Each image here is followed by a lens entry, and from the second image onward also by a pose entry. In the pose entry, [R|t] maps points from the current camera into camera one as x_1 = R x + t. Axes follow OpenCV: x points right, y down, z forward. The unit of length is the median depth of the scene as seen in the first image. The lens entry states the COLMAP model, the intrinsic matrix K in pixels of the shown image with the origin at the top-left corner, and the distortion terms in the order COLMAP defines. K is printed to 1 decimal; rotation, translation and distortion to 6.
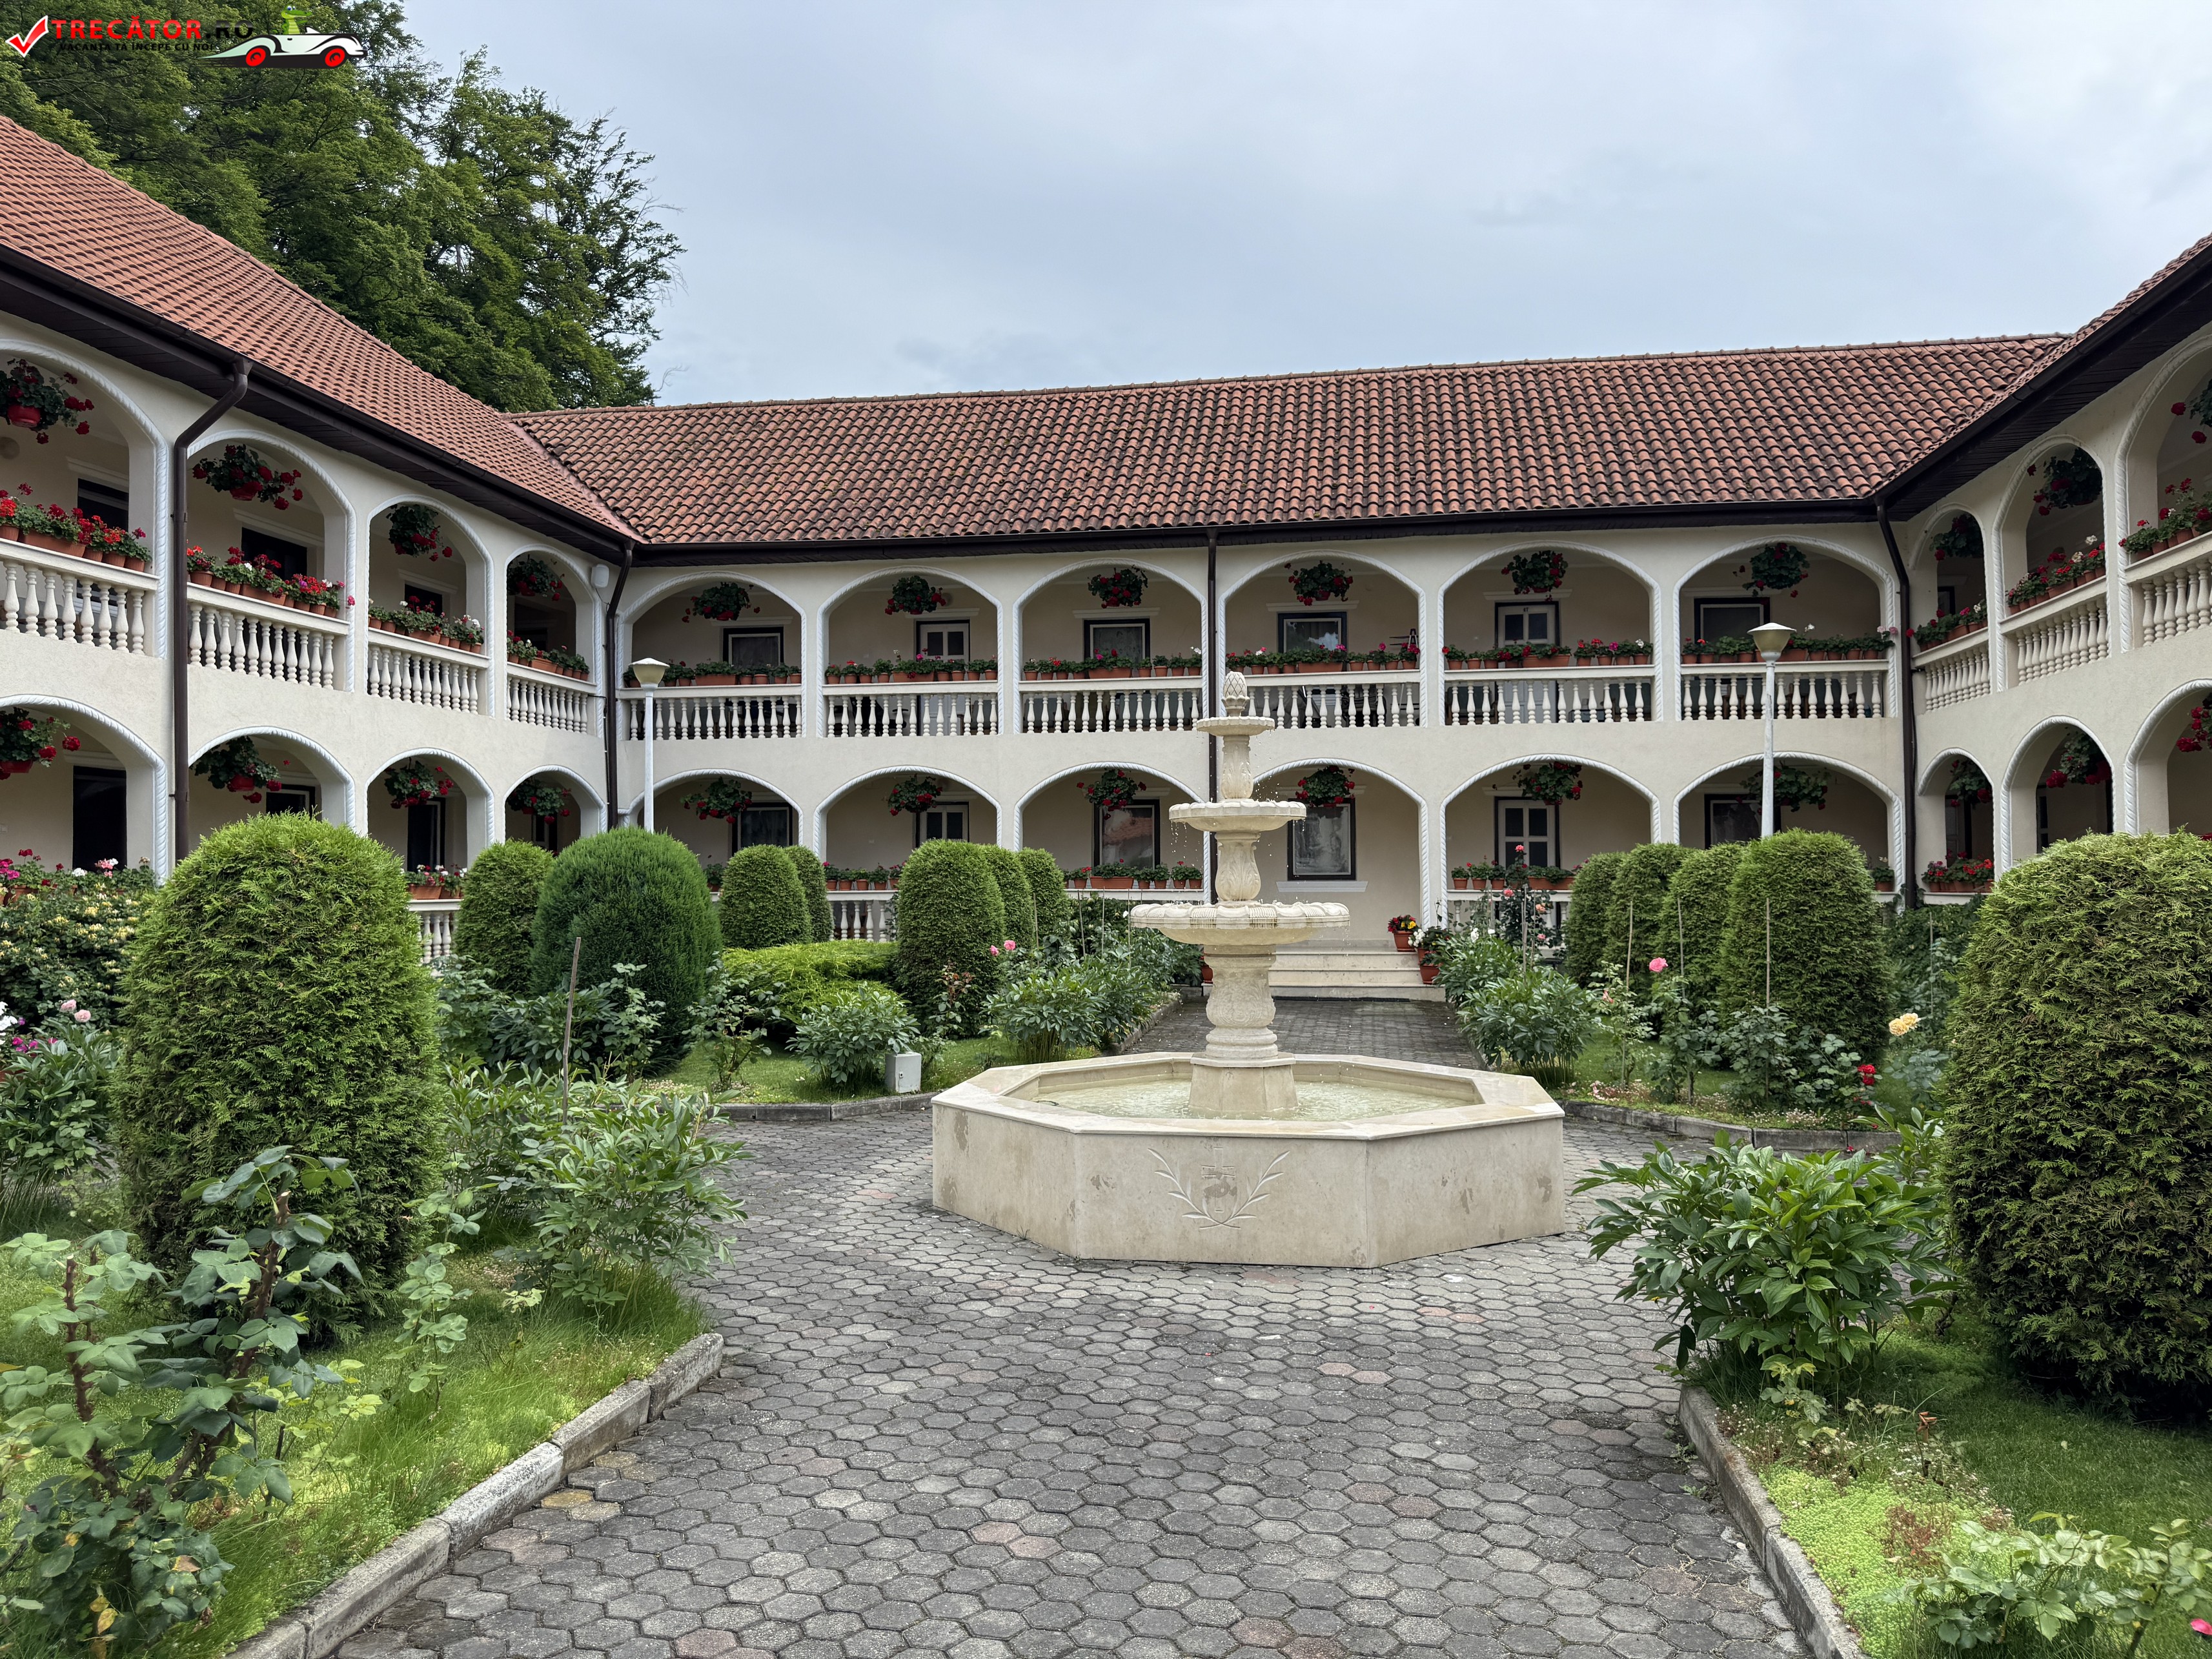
lens RADIAL K [[1549.4, 0, 1111.1], [0, 1549.4, 832.4], [0, 0, 1]] dist [0.150269, -0.256013]
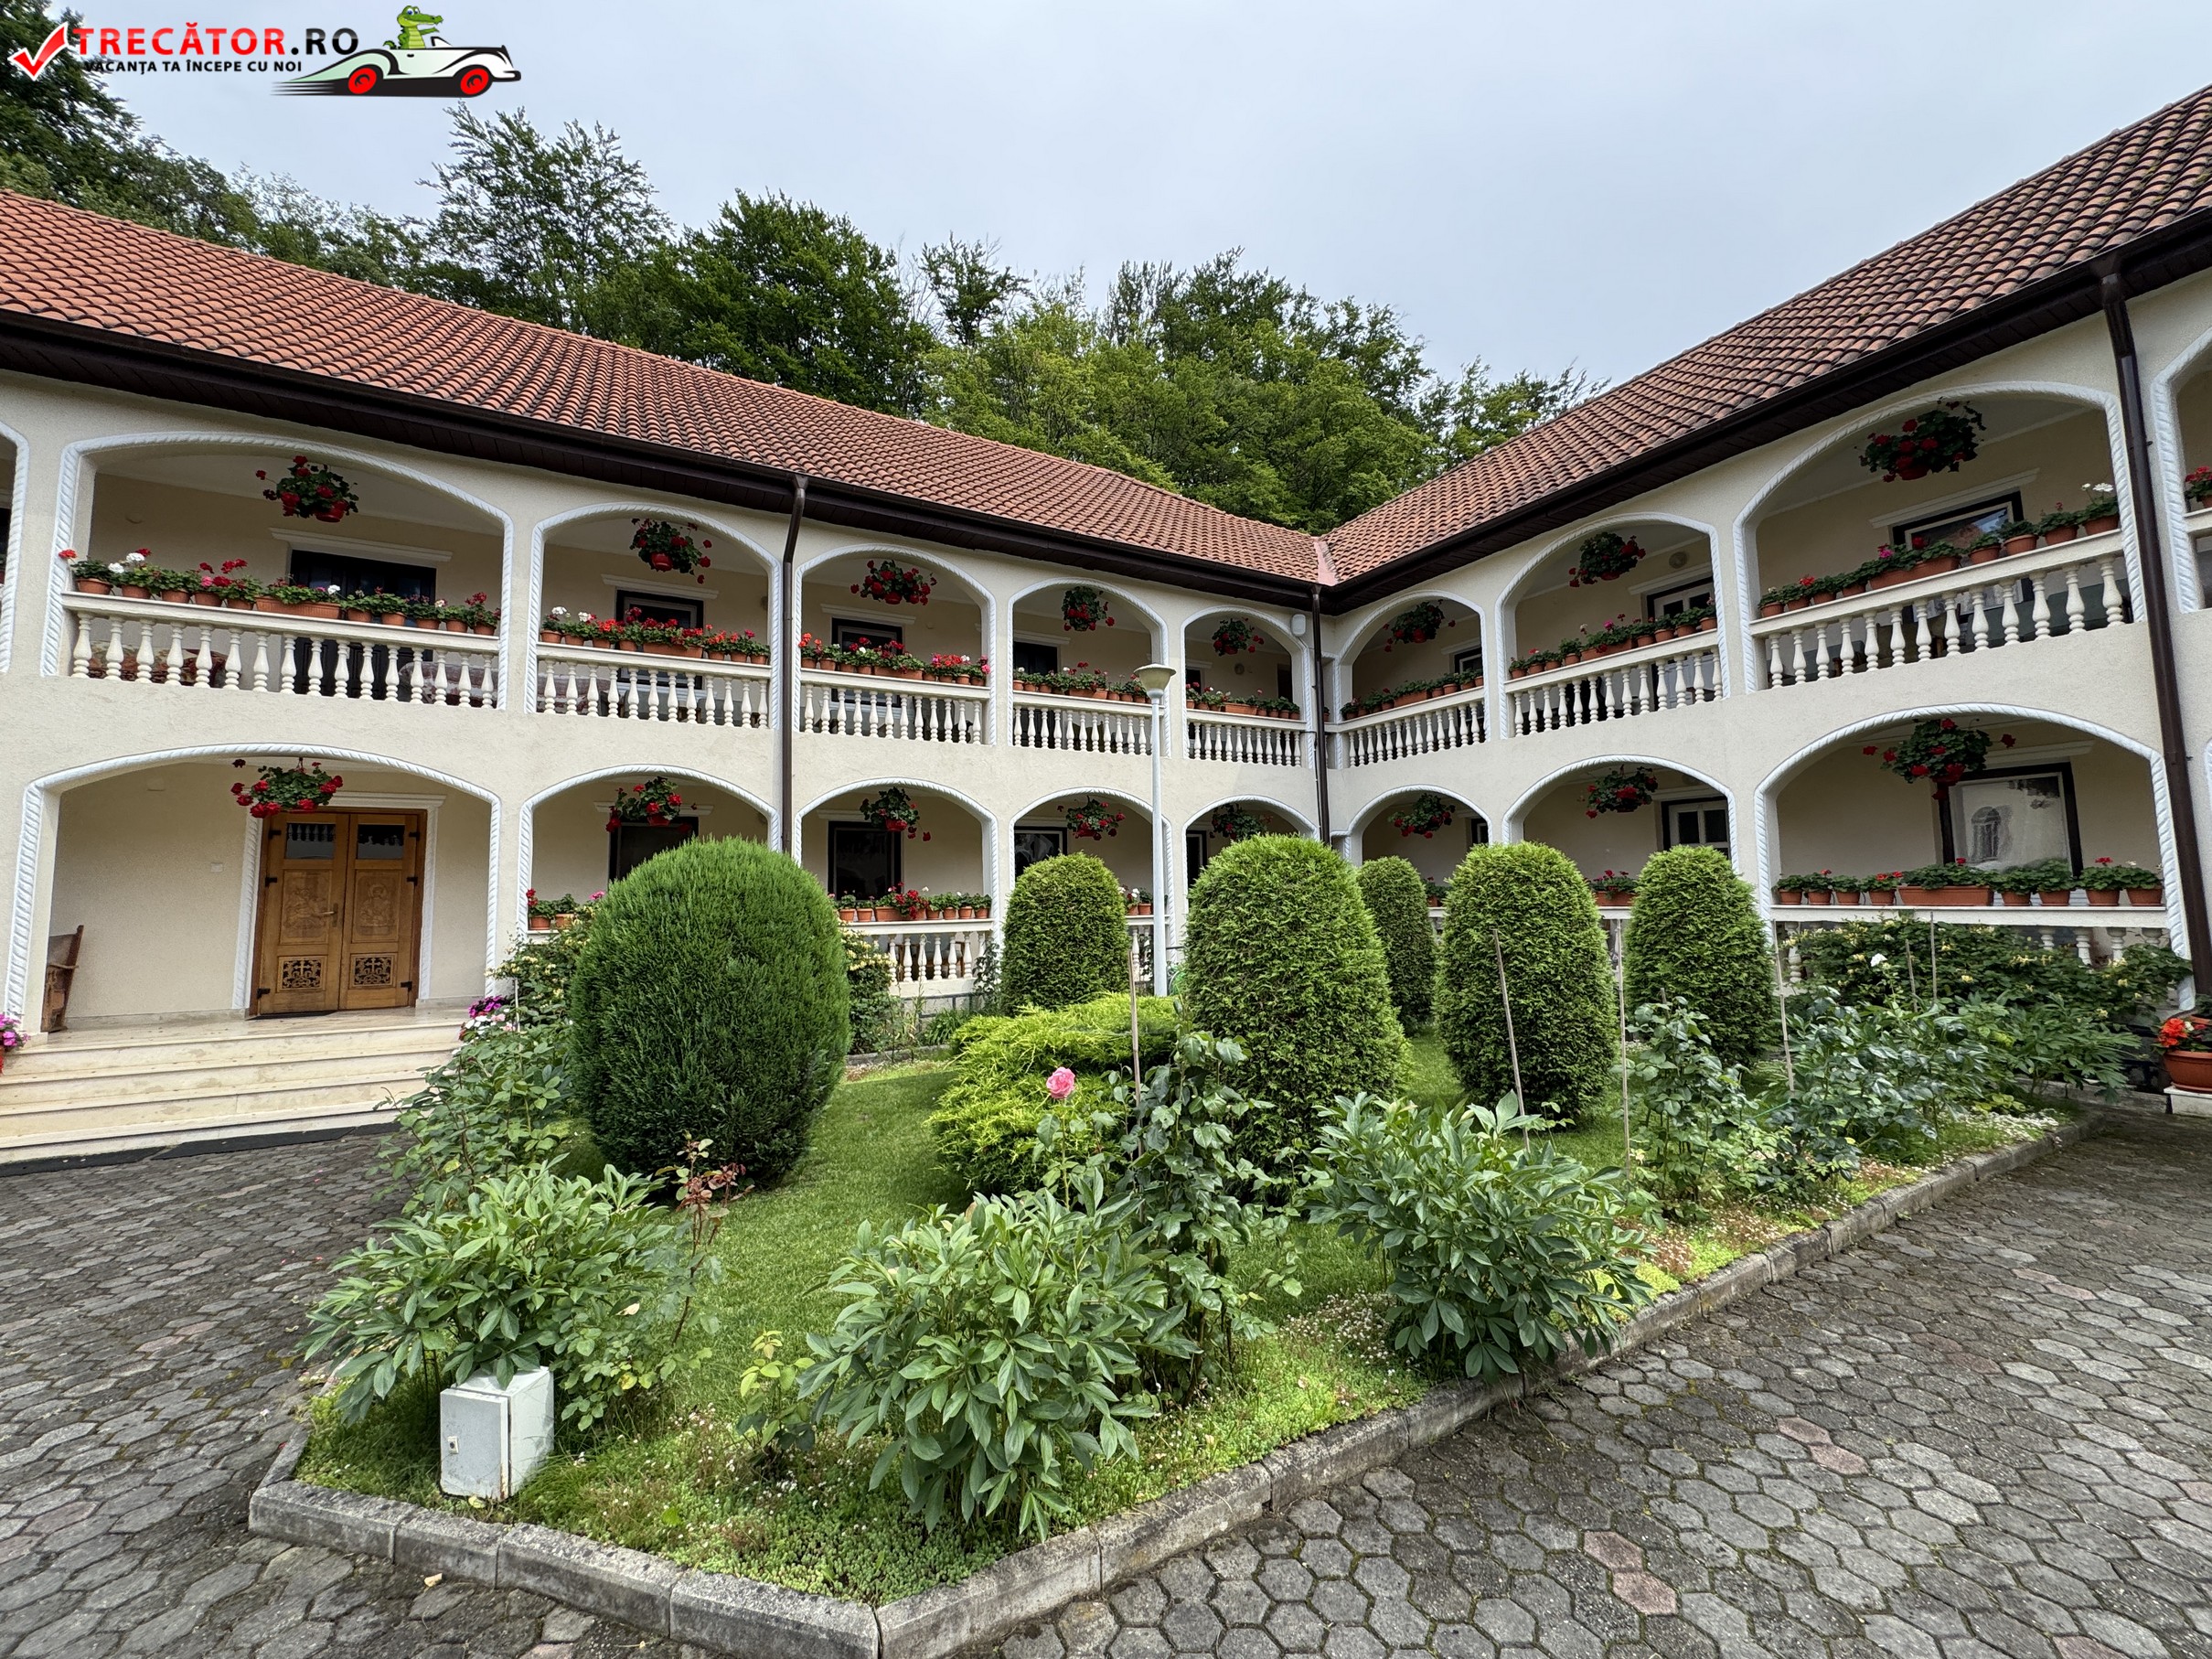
lens RADIAL K [[907.1, 0, 1064.6], [0, 907.1, 817.2], [0, 0, 1]] dist [-0.001212, -0.000751]
pose [[0.615362, -0.076185, -0.784554, 0.069494], [0.036512, 0.997005, -0.068177, 0.011742], [0.787399, 0.013308, 0.616300, 0.482286]]
